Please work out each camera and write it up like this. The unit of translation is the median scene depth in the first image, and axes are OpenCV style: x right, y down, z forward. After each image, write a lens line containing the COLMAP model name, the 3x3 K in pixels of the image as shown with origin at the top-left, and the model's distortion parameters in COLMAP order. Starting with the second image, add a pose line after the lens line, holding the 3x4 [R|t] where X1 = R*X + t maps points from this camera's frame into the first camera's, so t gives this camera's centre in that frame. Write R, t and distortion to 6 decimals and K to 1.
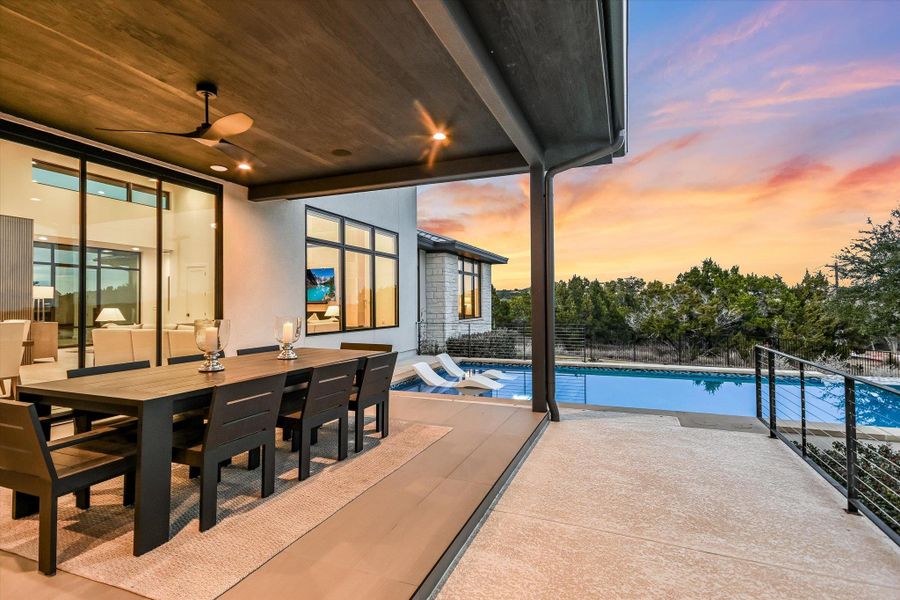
lens RADIAL K [[453.9, 0, 434.1], [0, 453.9, 292.0], [0, 0, 1]] dist [0.025079, -0.000041]
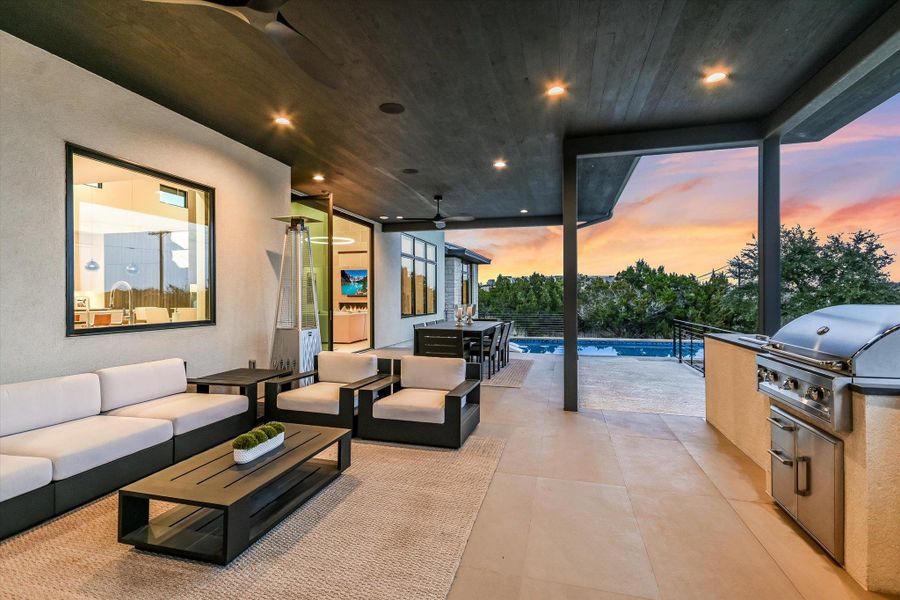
lens RADIAL K [[458.2, 0, 443.8], [0, 458.2, 291.3], [0, 0, 1]] dist [0.021112, 0.000295]
pose [[0.989513, 0.006473, 0.144301, -0.104134], [-0.008914, 0.999828, 0.016277, -0.005907], [-0.144171, -0.017393, 0.989400, -0.145971]]
